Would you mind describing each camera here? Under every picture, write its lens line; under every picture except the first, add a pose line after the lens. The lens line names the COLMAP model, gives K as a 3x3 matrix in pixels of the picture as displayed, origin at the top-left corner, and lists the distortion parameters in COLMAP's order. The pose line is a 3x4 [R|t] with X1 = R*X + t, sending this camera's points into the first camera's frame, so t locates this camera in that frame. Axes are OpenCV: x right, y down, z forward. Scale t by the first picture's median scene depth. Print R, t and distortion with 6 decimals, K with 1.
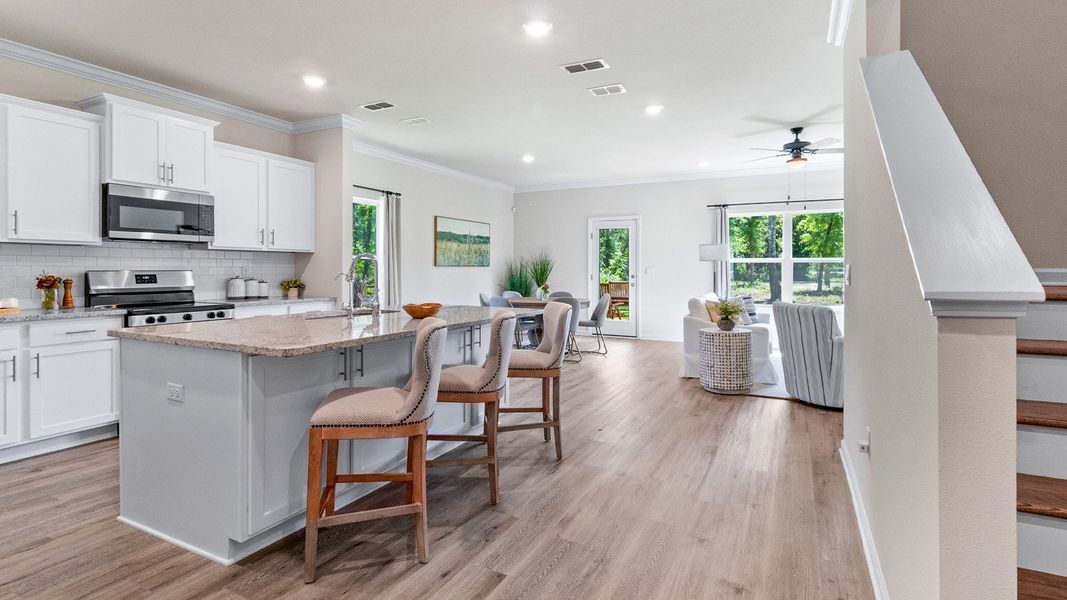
lens RADIAL K [[511.6, 0, 534.4], [0, 511.6, 295.0], [0, 0, 1]] dist [-0.000358, 0.000105]
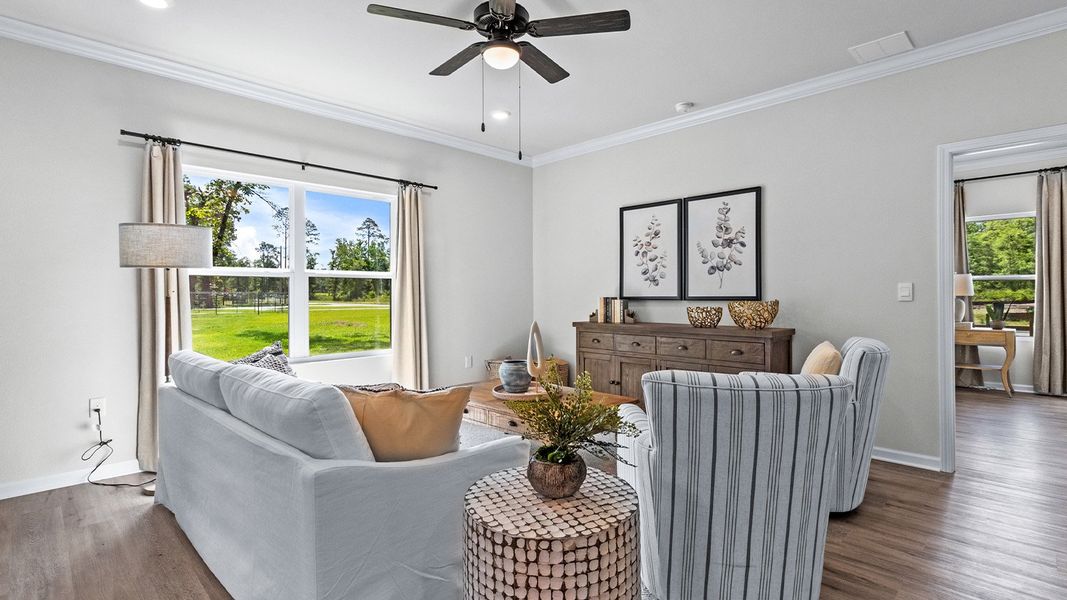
lens RADIAL K [[505.2, 0, 533.6], [0, 505.2, 289.5], [0, 0, 1]] dist [-0.002558, -0.000076]
pose [[0.303804, 0.003488, 0.952728, 0.103243], [0.054637, 0.998284, -0.021077, -0.040539], [-0.951167, 0.058457, 0.303092, 0.953265]]
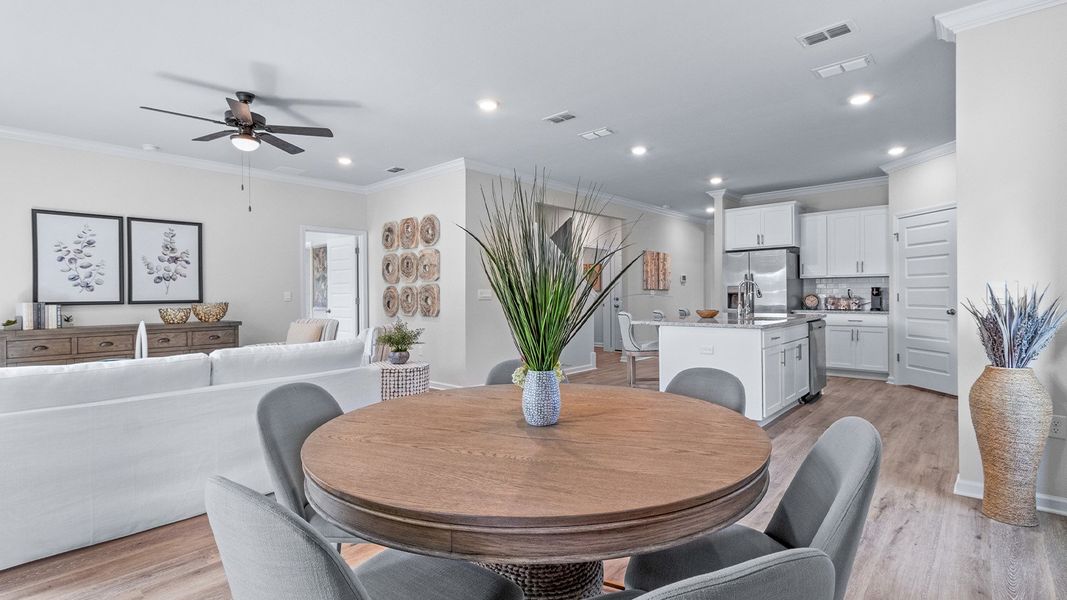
lens RADIAL K [[495.8, 0, 540.2], [0, 495.8, 295.7], [0, 0, 1]] dist [0.003626, 0.000915]
pose [[-0.967845, 0.003187, 0.251528, -0.056741], [0.017378, 0.998378, 0.054216, -0.085167], [-0.250947, 0.056844, -0.966330, 1.769315]]
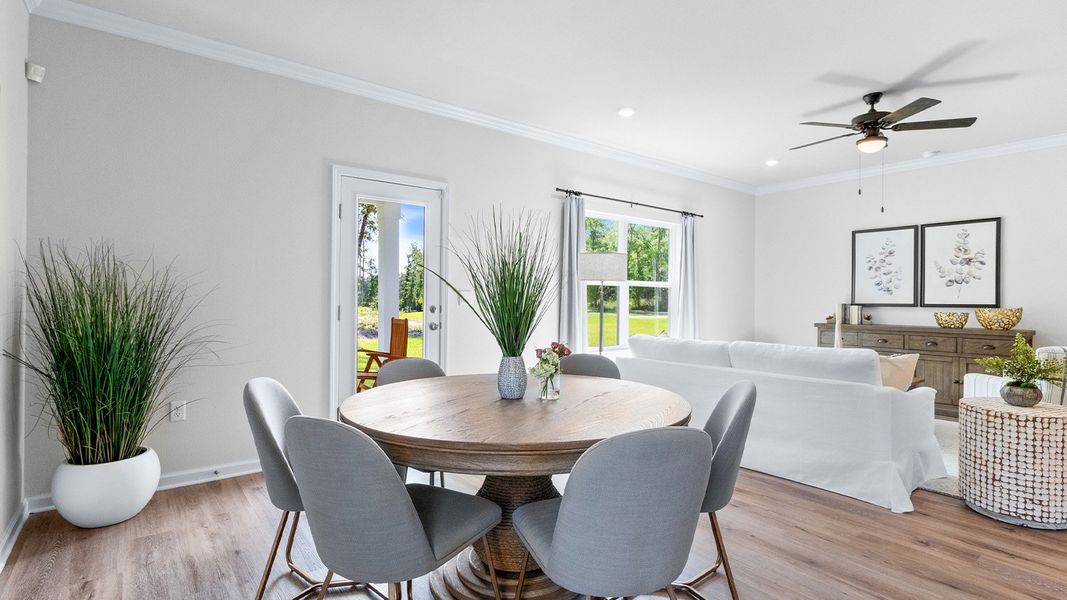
lens RADIAL K [[511.6, 0, 534.4], [0, 511.6, 295.0], [0, 0, 1]] dist [-0.000358, 0.000105]
pose [[0.418349, 0.005383, 0.908271, -0.349359], [0.041171, 0.998842, -0.024883, -0.059258], [-0.907353, 0.047804, 0.417643, 1.276775]]
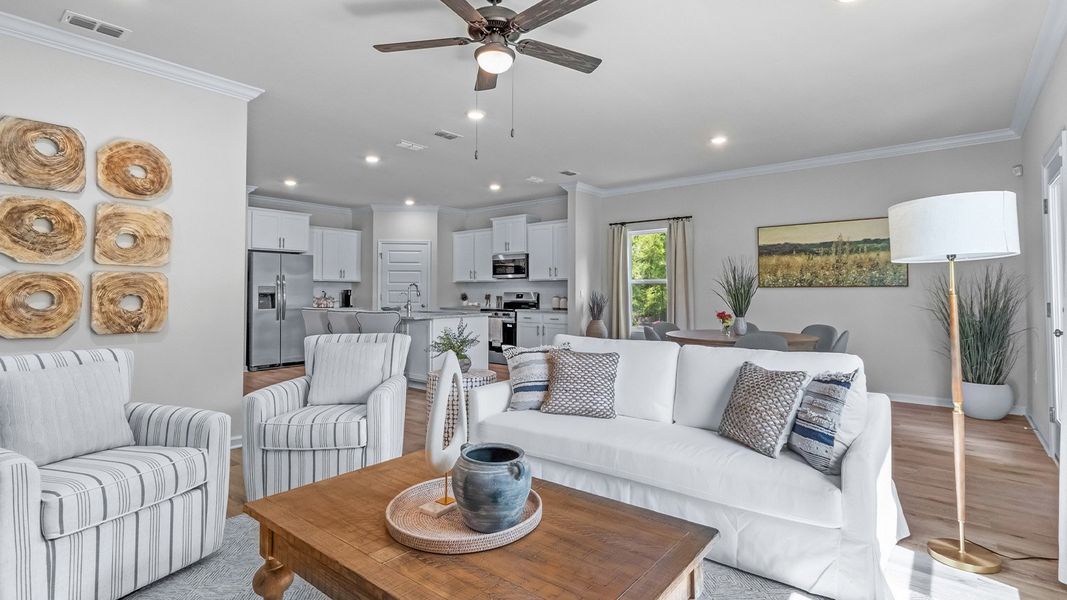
lens RADIAL K [[511.6, 0, 534.4], [0, 511.6, 295.0], [0, 0, 1]] dist [-0.000358, 0.000105]
pose [[-0.206327, 0.001160, -0.978482, 1.105059], [-0.050106, 0.998675, 0.011750, -0.055083], [0.977199, 0.051452, -0.205995, 1.279902]]
